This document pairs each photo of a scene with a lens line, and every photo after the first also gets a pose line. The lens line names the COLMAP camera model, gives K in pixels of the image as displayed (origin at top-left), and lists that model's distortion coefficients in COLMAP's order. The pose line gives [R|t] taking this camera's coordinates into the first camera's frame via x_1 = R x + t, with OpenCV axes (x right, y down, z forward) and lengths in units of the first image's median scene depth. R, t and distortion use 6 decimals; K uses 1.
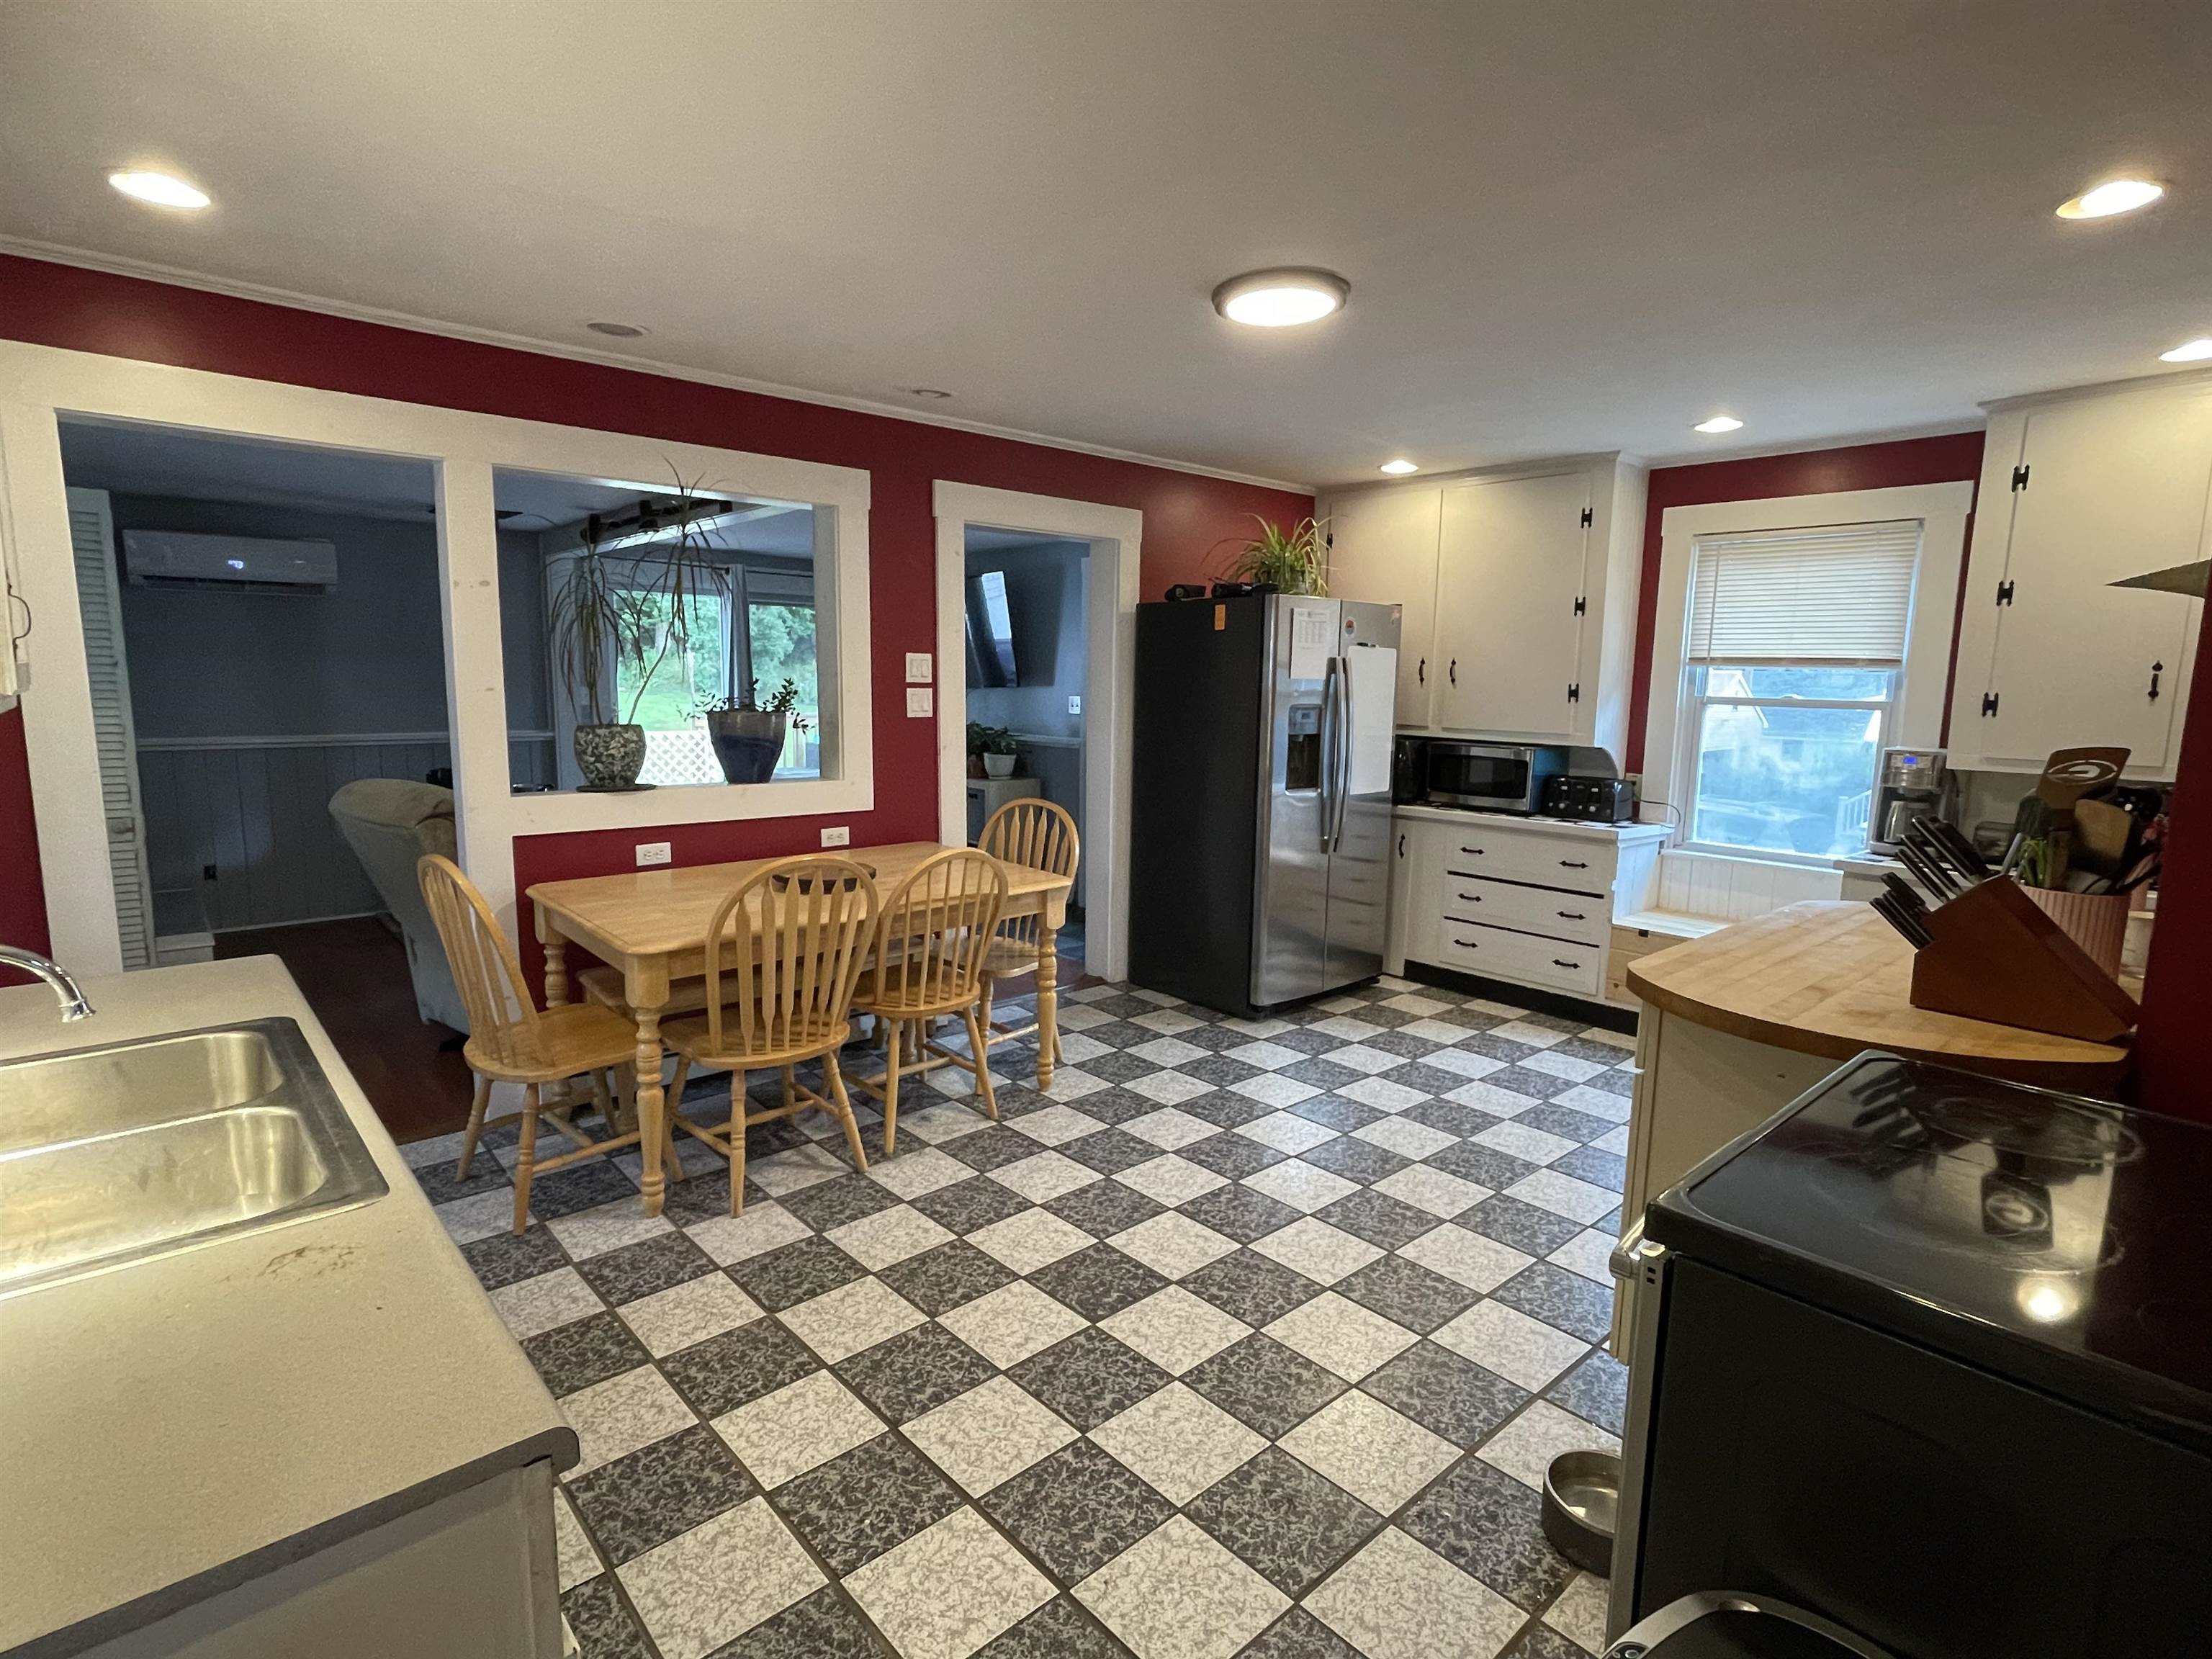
lens RADIAL K [[1114.4, 0, 1094.3], [0, 1114.4, 841.4], [0, 0, 1]] dist [0.001093, 0.000283]
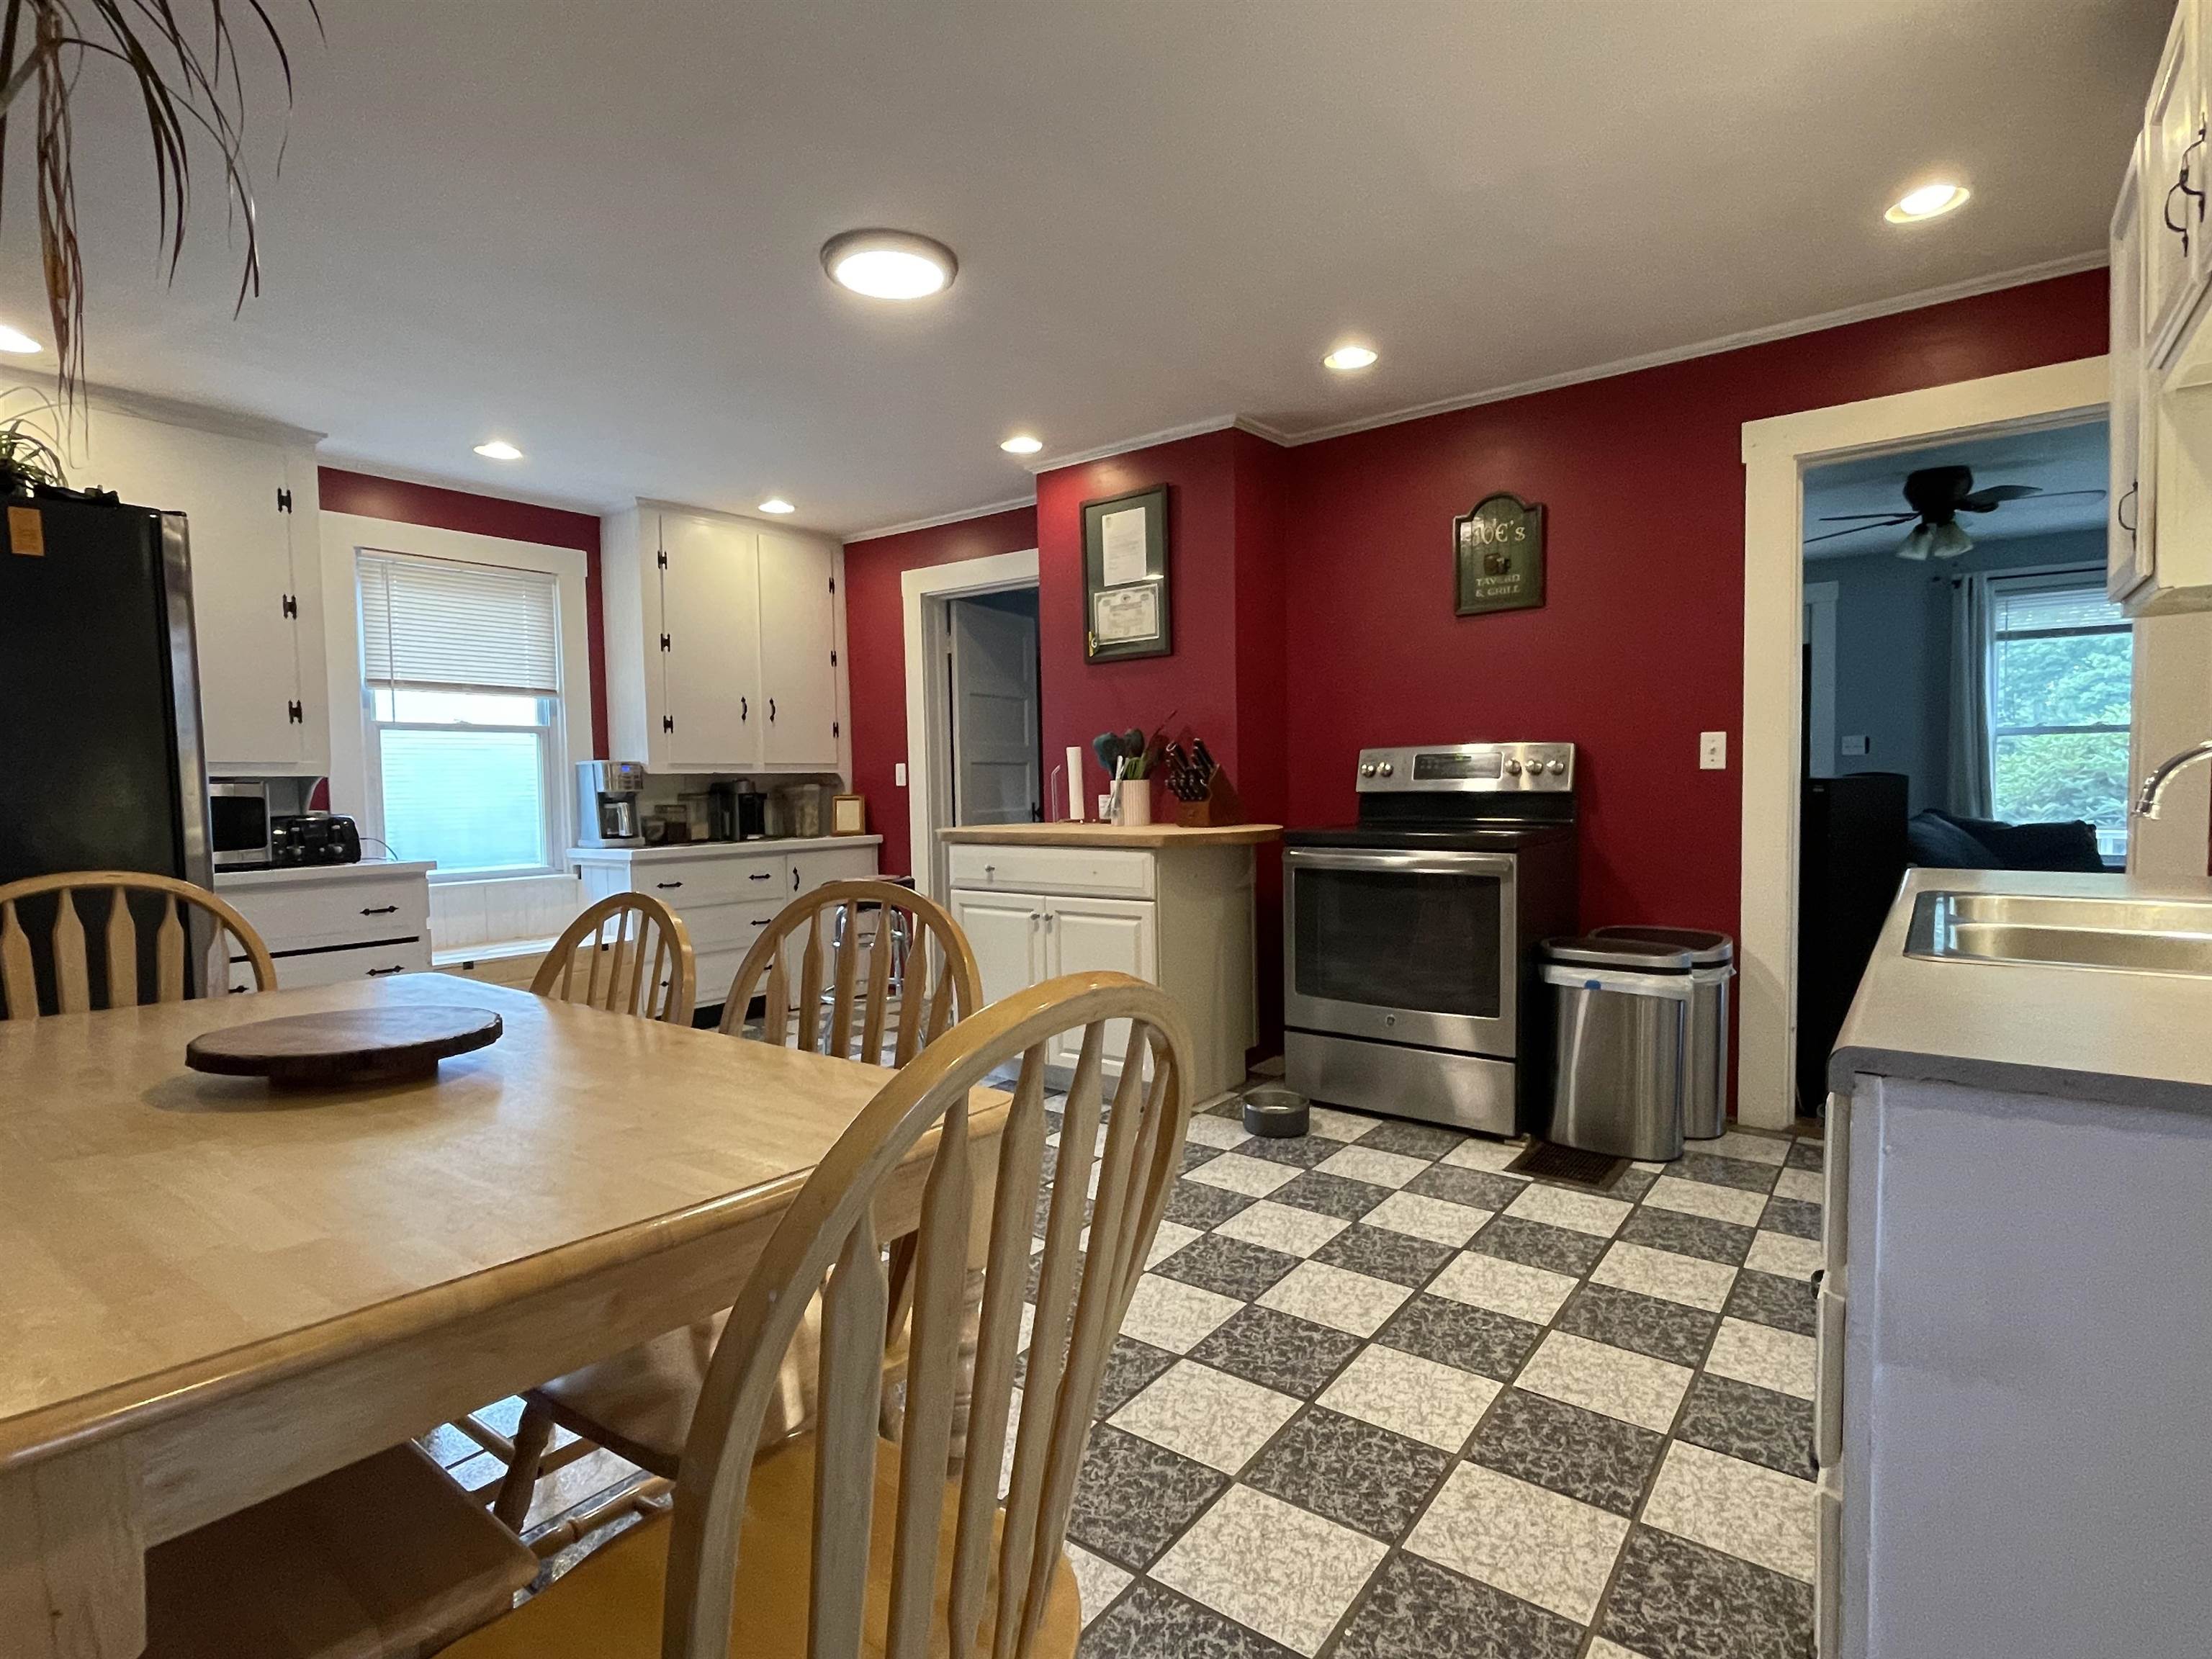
lens RADIAL K [[1114.4, 0, 1091.1], [0, 1114.4, 825.1], [0, 0, 1]] dist [0.001093, 0.000283]
pose [[-0.182074, -0.057822, 0.981583, -1.163016], [0.163459, 0.982599, 0.088202, -0.068634], [-0.969603, 0.176508, -0.169455, 1.410048]]
